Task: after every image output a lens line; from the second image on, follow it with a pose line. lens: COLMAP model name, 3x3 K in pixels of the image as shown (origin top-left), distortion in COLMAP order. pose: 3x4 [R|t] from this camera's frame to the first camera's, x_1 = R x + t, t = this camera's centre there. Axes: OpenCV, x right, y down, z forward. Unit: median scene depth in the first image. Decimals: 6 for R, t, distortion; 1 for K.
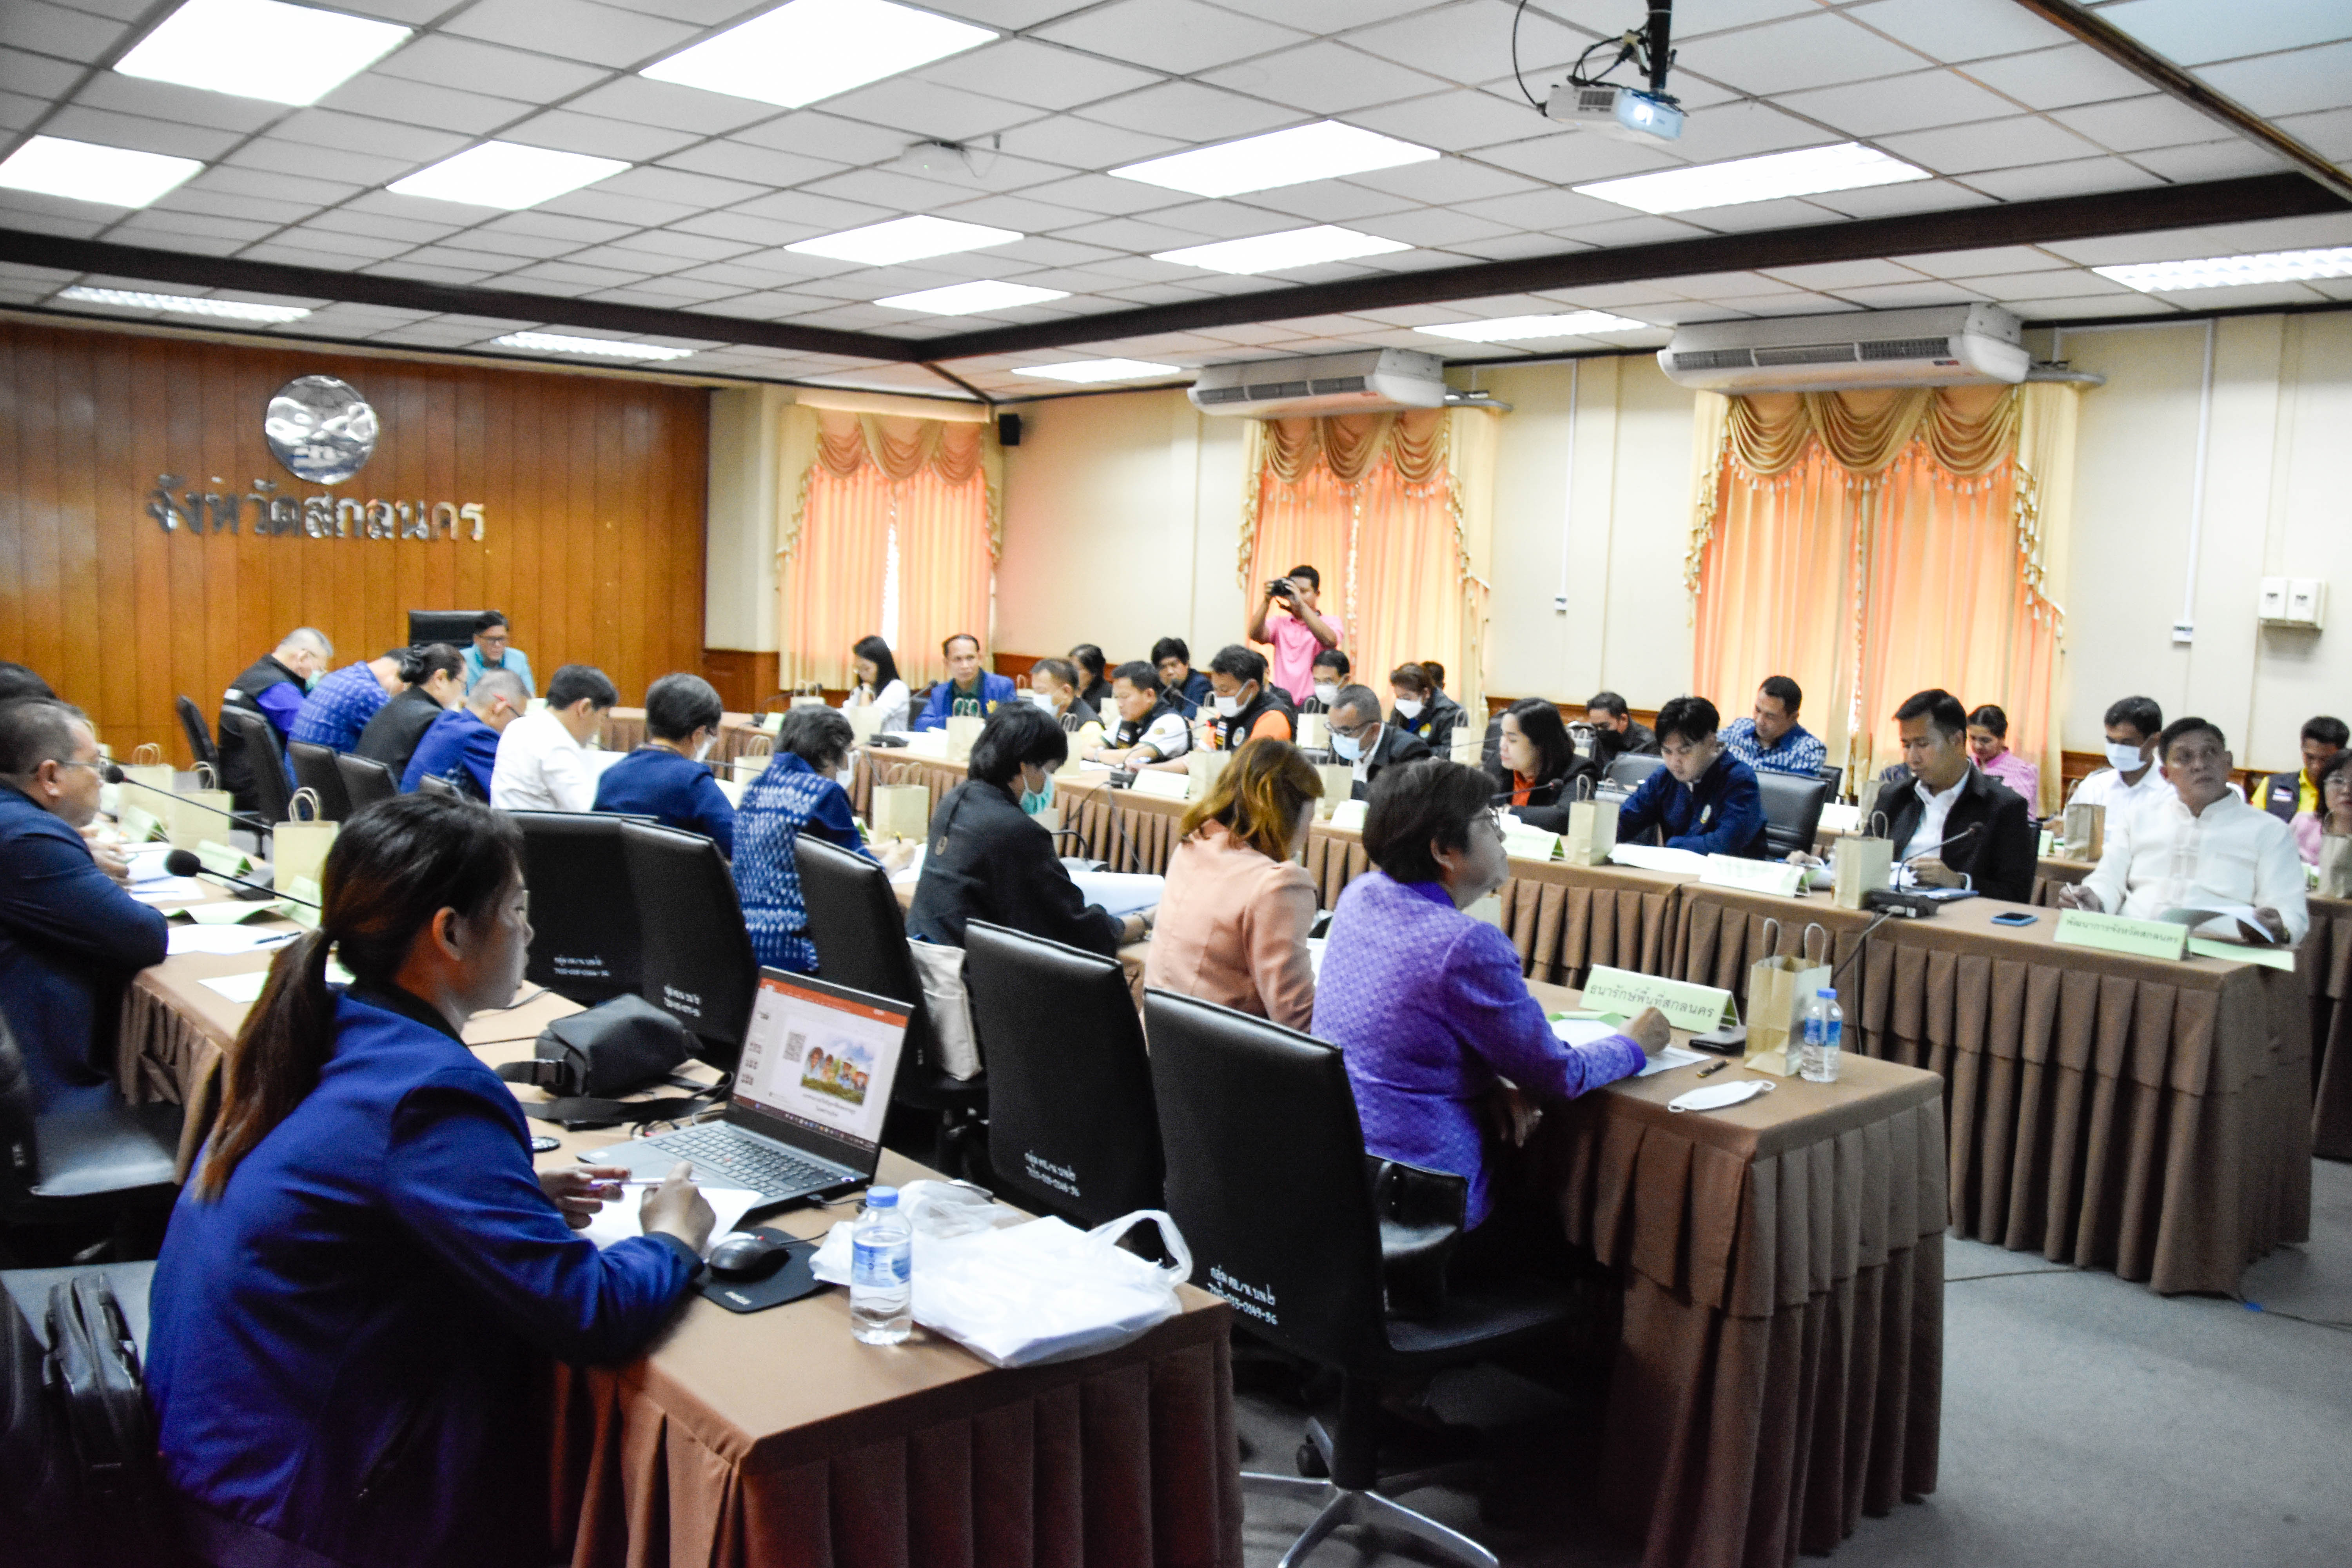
lens RADIAL K [[1855.4, 0, 1193.3], [0, 1855.4, 791.8], [0, 0, 1]] dist [-0.169316, 0.099553]
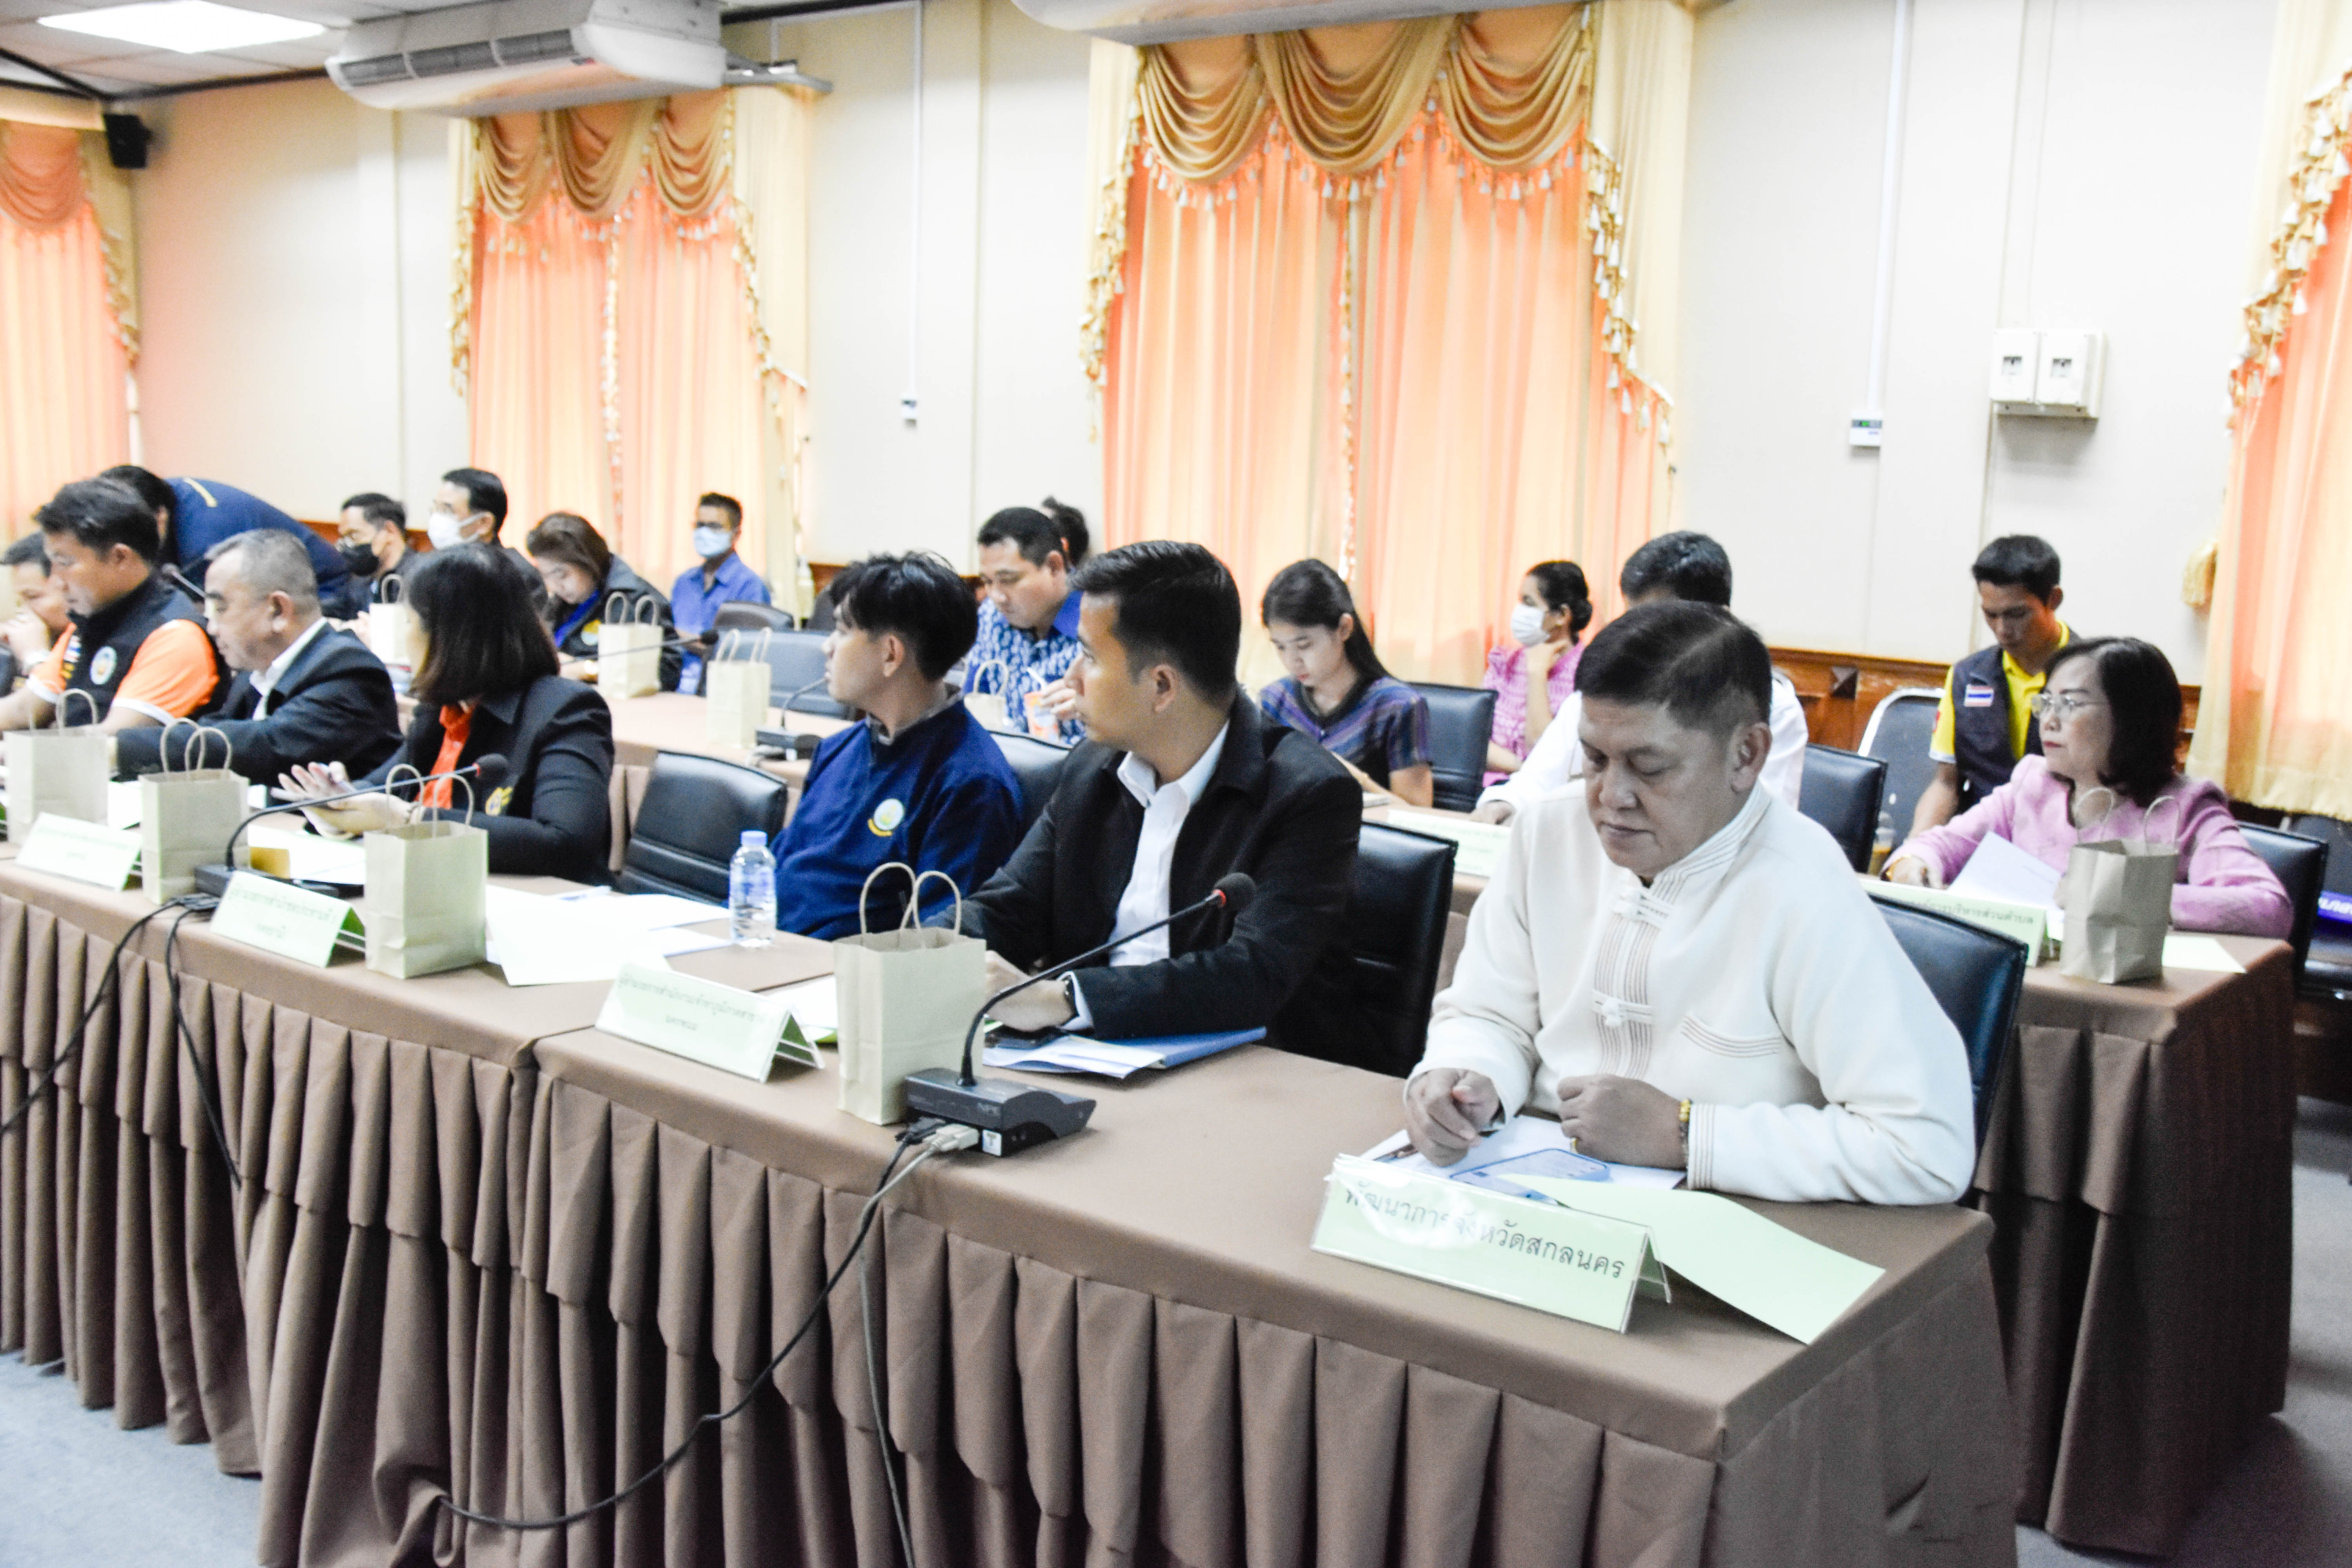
lens RADIAL K [[2258.4, 0, 1234.4], [0, 2258.4, 774.6], [0, 0, 1]] dist [-0.035731, 0.000000]
pose [[0.982200, -0.036100, 0.184338, 0.181990], [0.027238, 0.998358, 0.050382, -0.017011], [-0.185854, -0.044464, 0.981571, 0.263890]]
